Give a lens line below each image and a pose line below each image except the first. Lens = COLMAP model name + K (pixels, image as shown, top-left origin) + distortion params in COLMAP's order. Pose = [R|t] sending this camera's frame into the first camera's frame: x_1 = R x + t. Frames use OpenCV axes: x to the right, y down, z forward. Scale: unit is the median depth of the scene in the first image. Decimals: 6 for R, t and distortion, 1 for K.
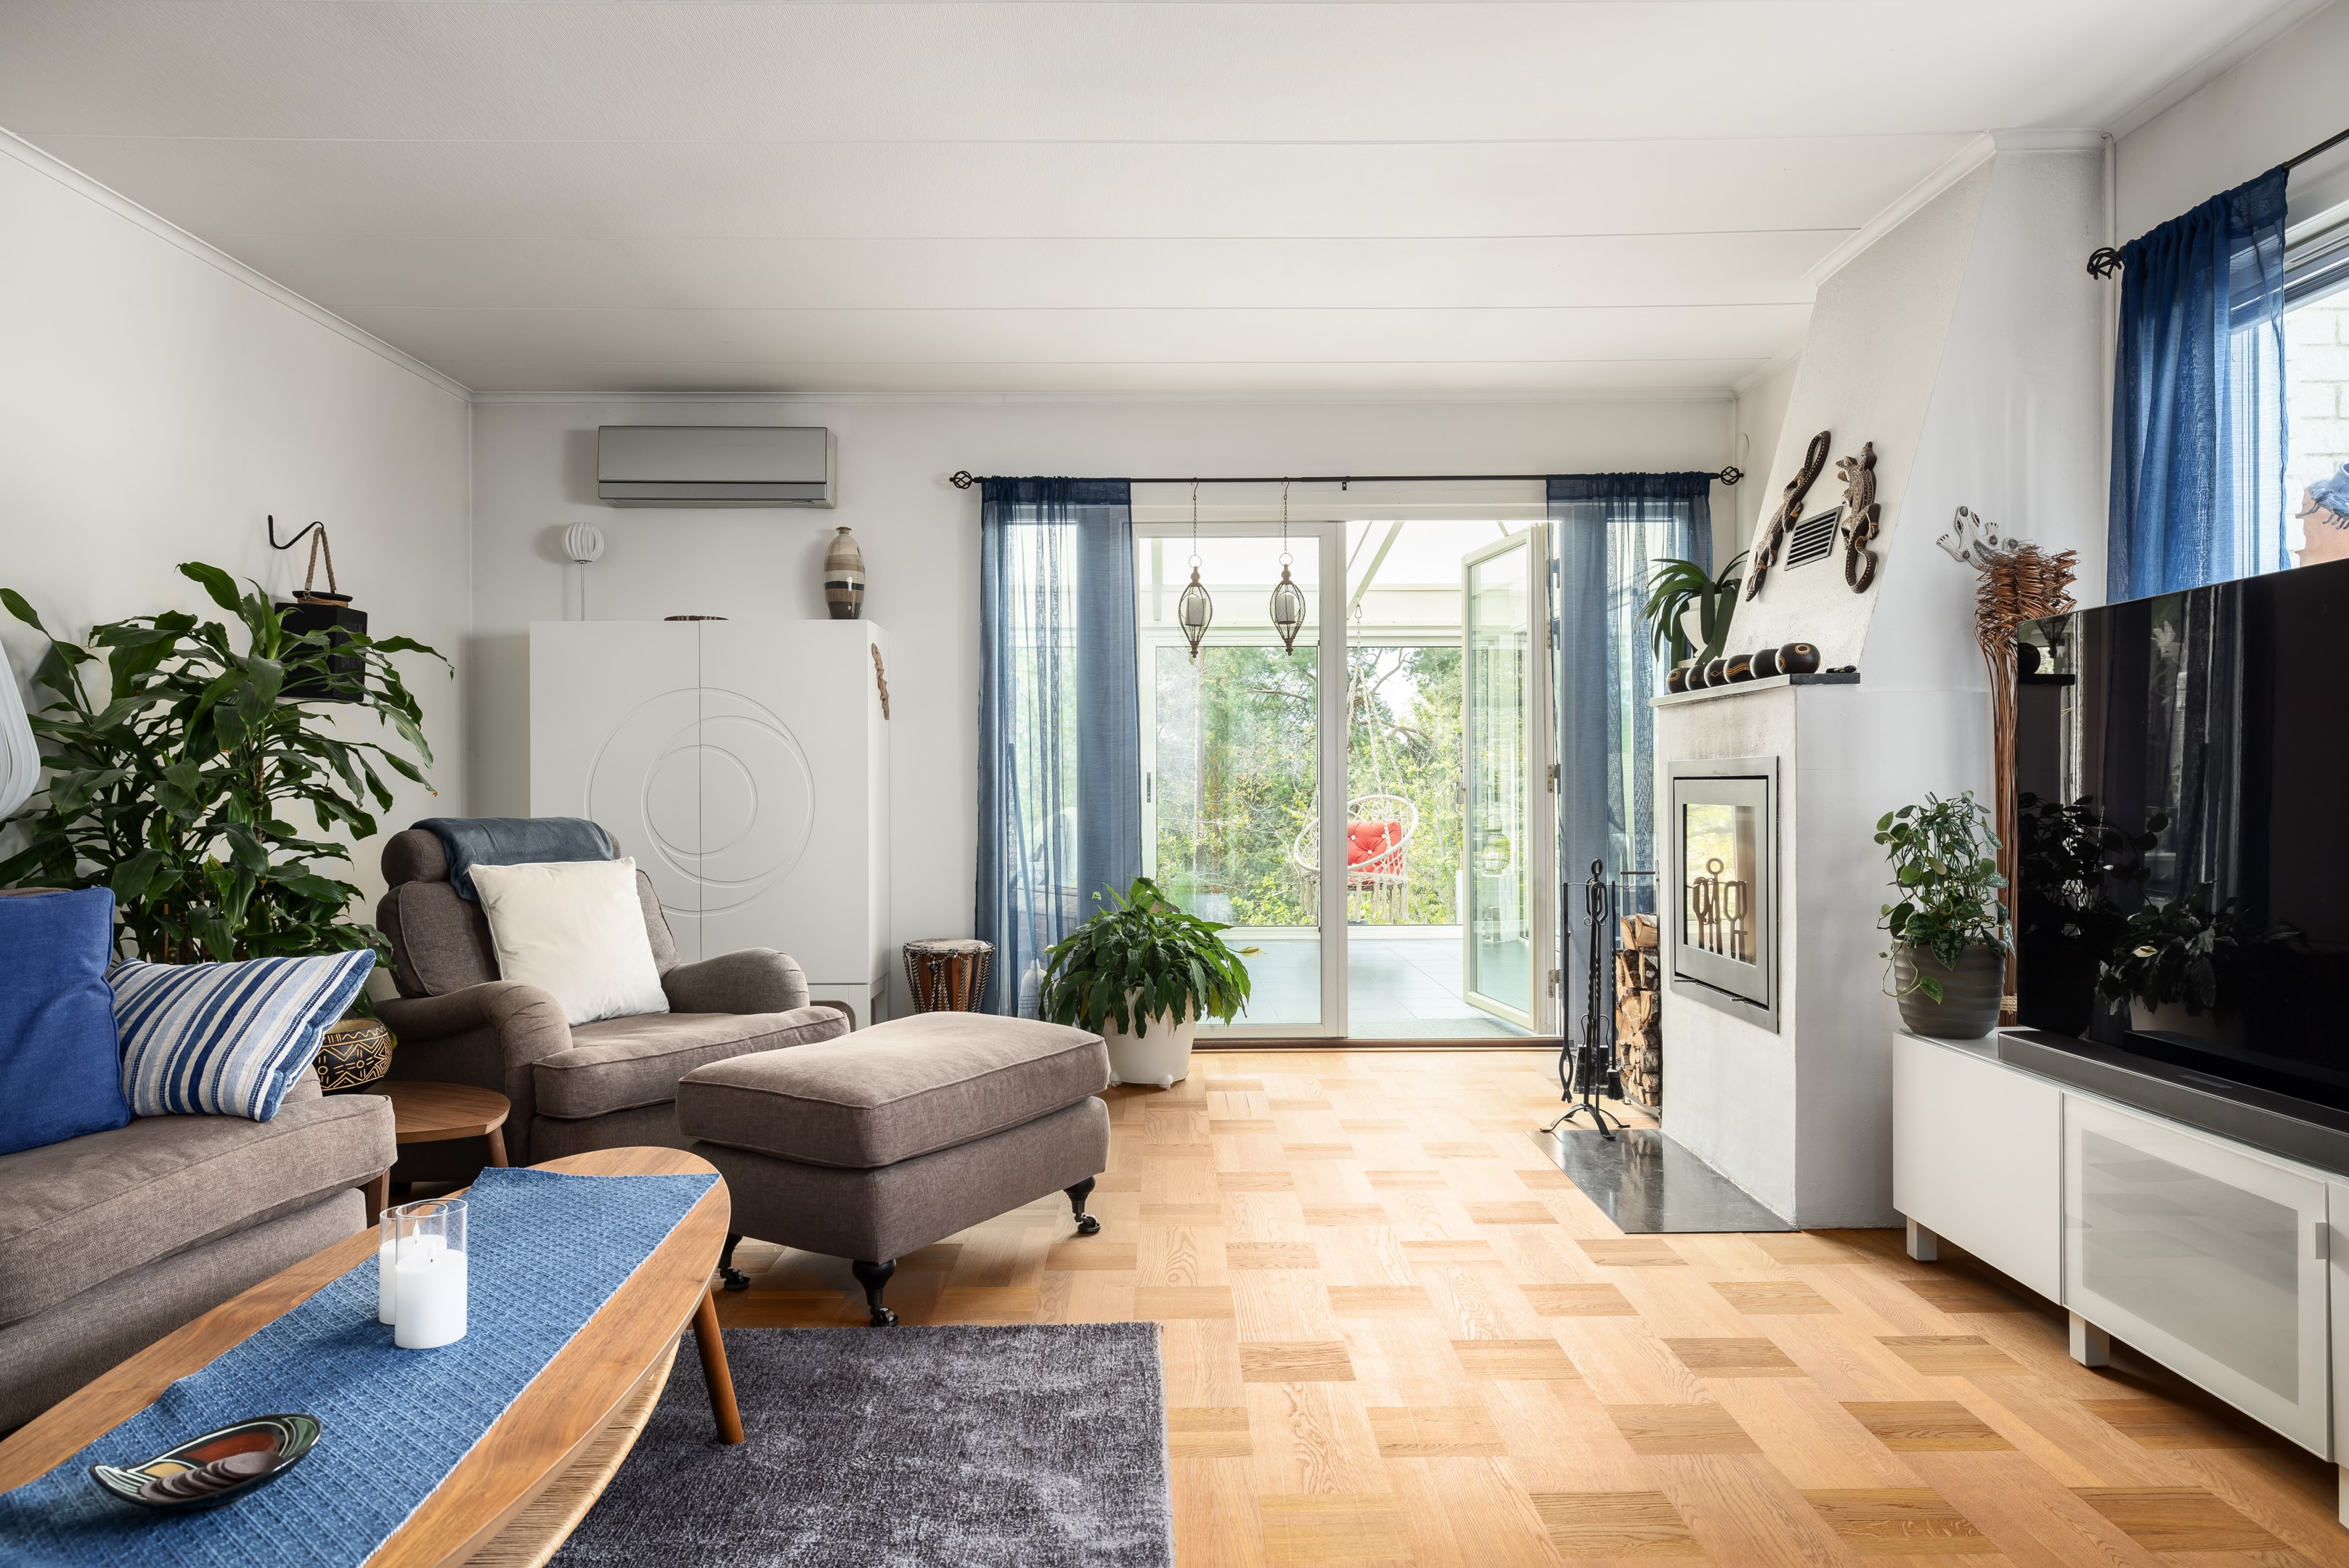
lens RADIAL K [[1487.1, 0, 1171.0], [0, 1487.1, 783.3], [0, 0, 1]] dist [-0.003046, 0.002185]
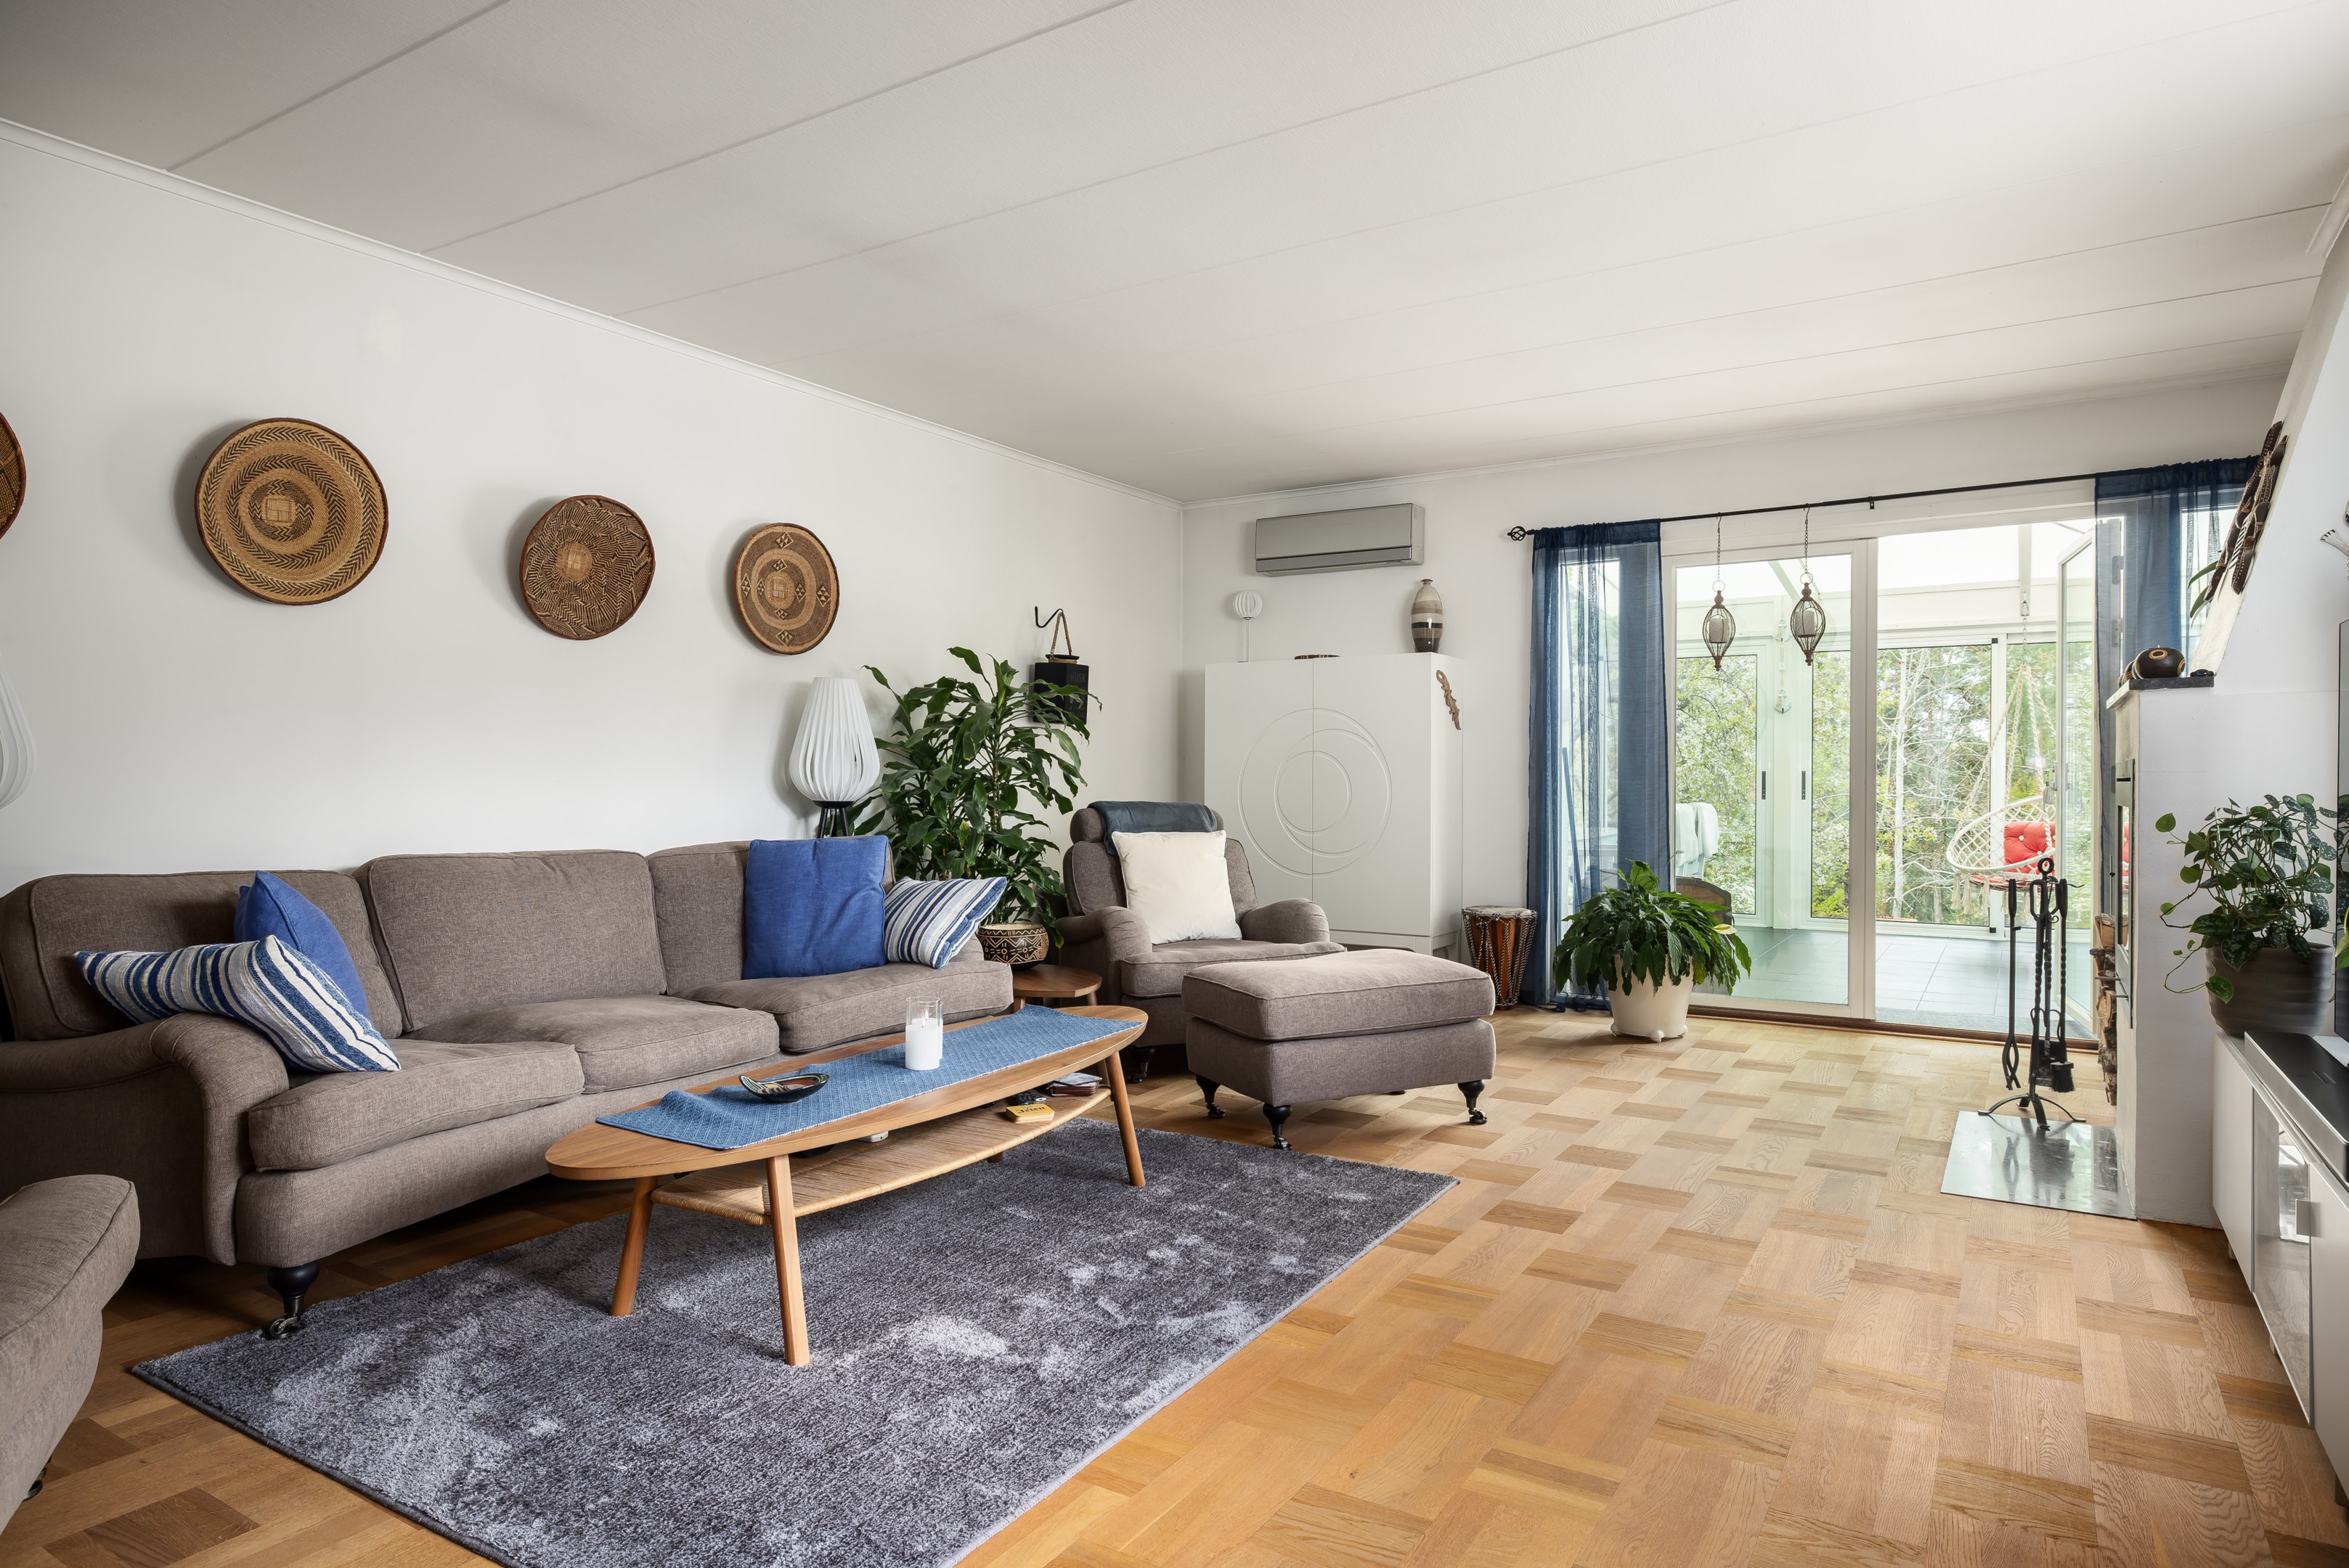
lens RADIAL K [[1351.3, 0, 1174.7], [0, 1351.3, 785.9], [0, 0, 1]] dist [-0.002778, 0.000165]
pose [[0.840271, 0.008108, -0.542106, 0.306641], [-0.005419, 0.999964, 0.006557, -0.001805], [0.542139, -0.002572, 0.840285, -0.123505]]
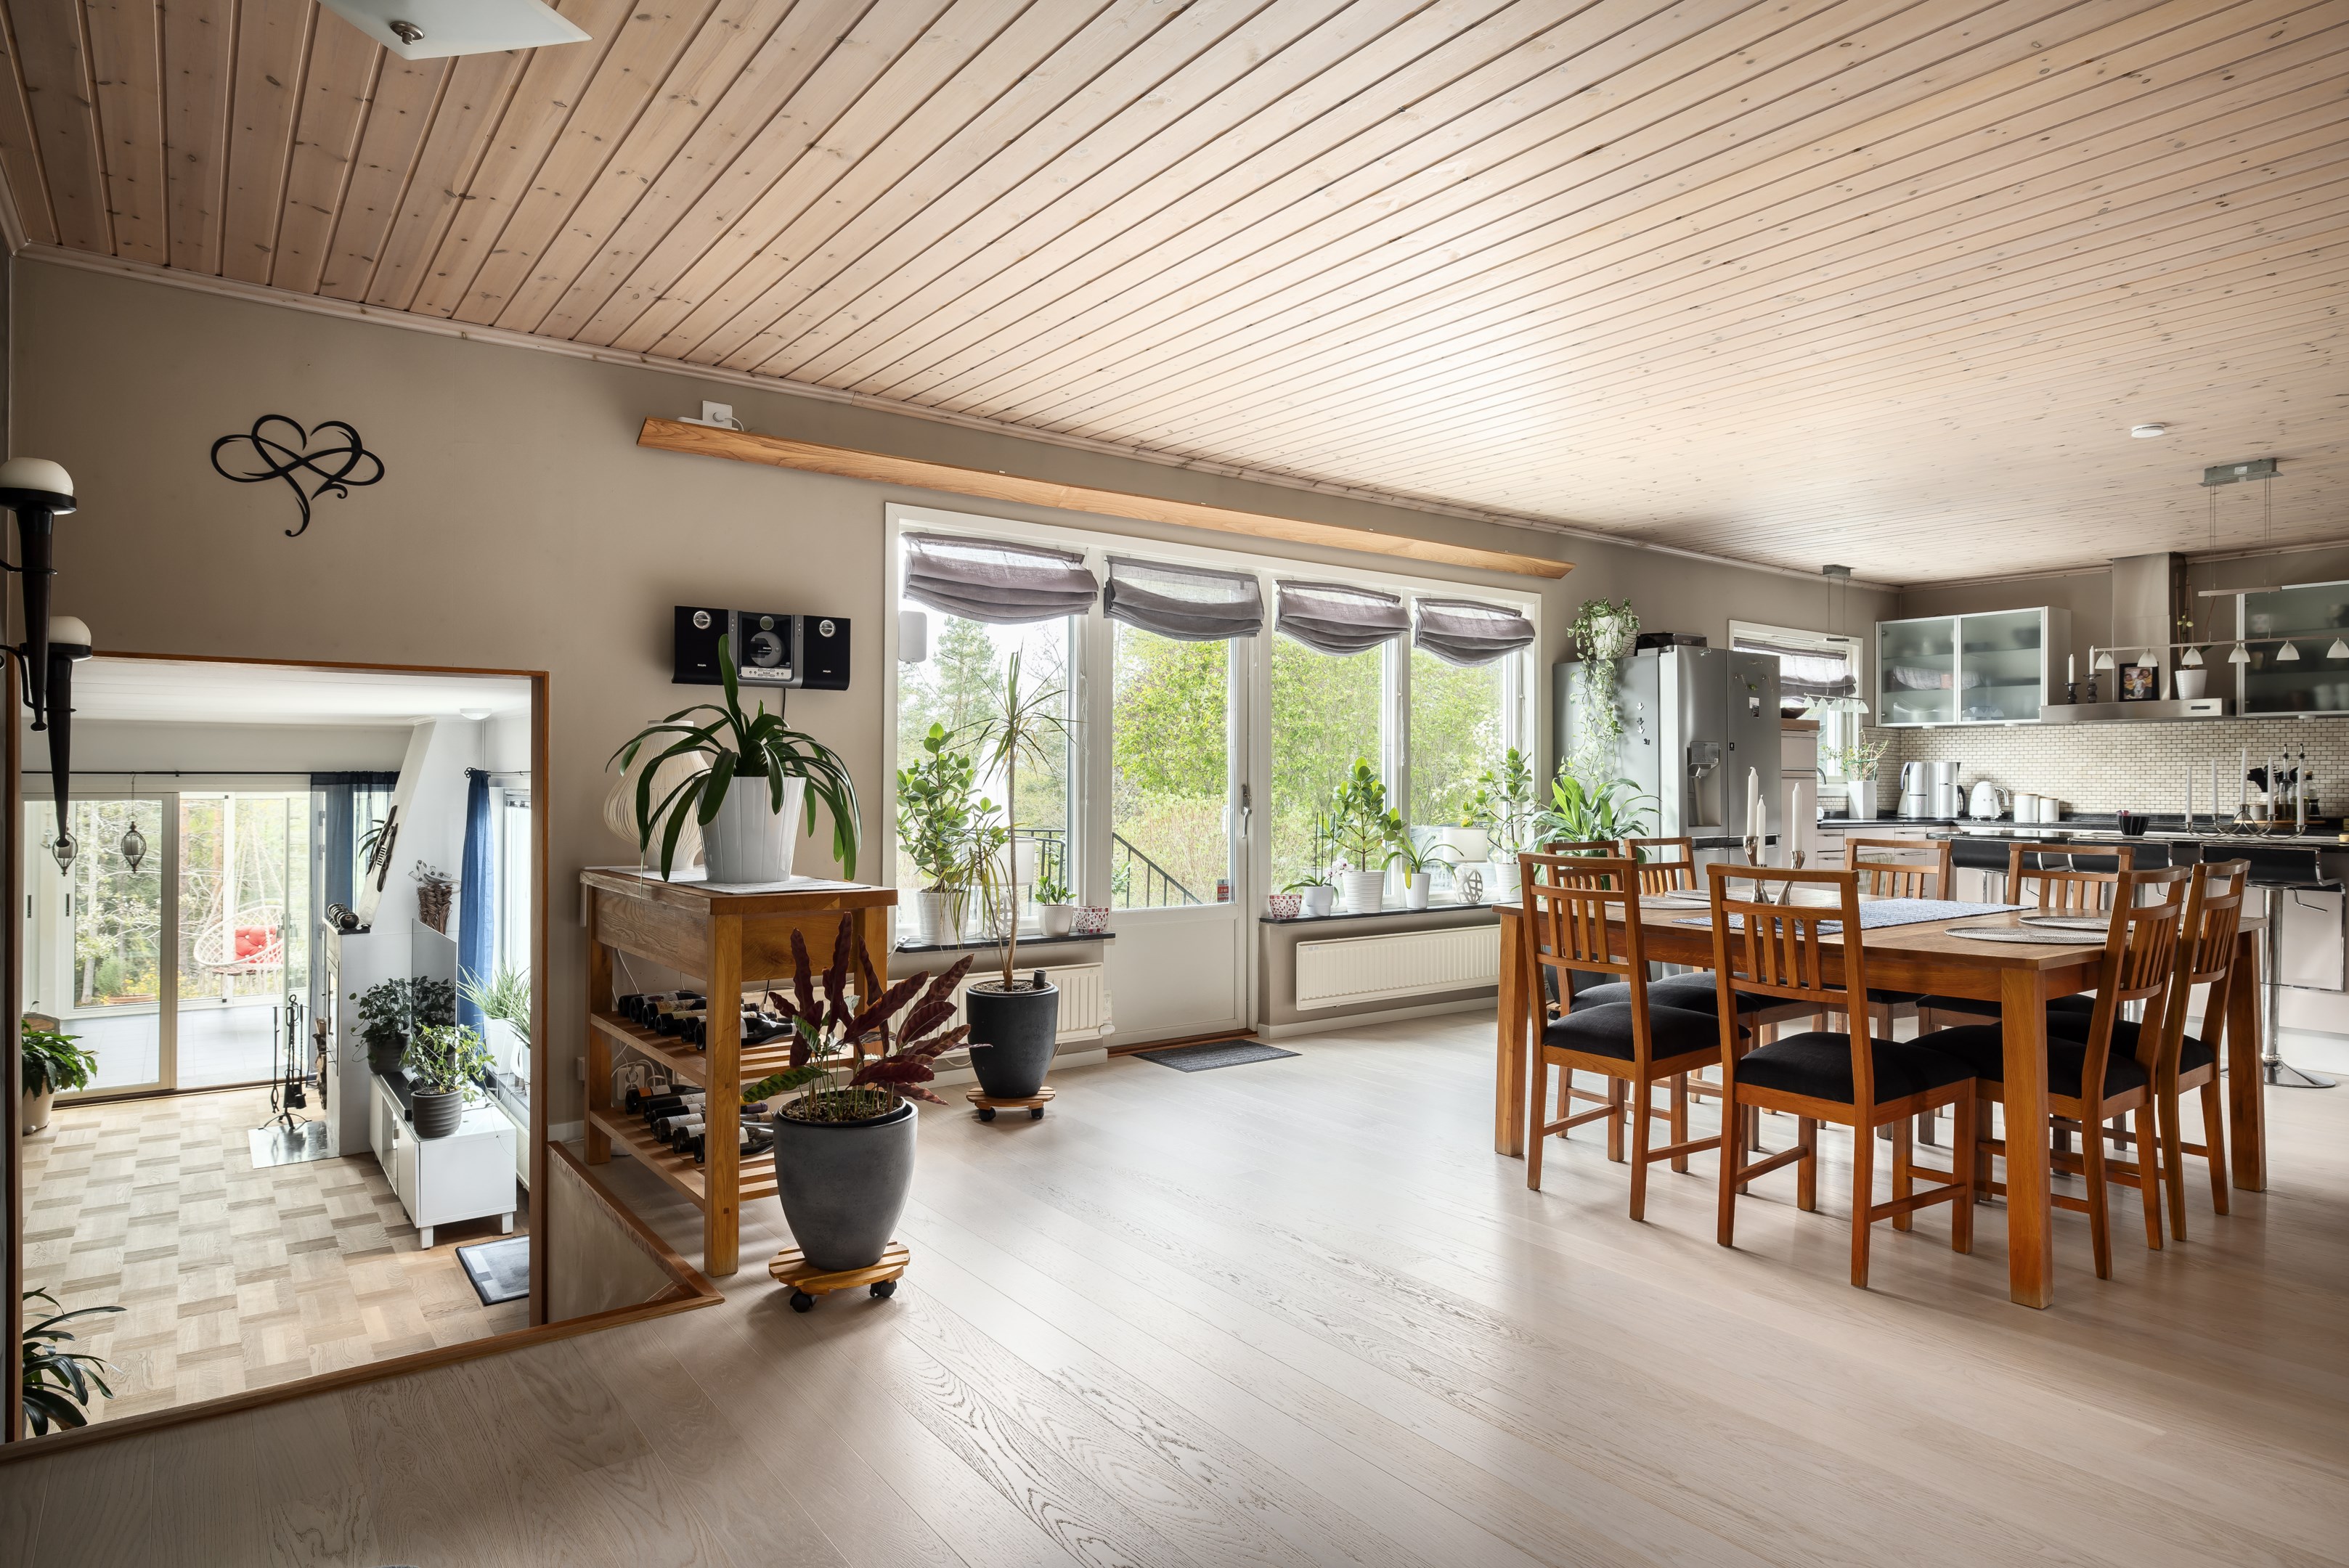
lens RADIAL K [[1351.3, 0, 1176.3], [0, 1351.3, 778.8], [0, 0, 1]] dist [-0.002778, 0.000165]
pose [[0.811484, 0.010383, 0.584283, 0.196534], [-0.009777, 0.999943, -0.004190, -0.273196], [-0.584293, -0.002312, 0.811539, -1.347494]]
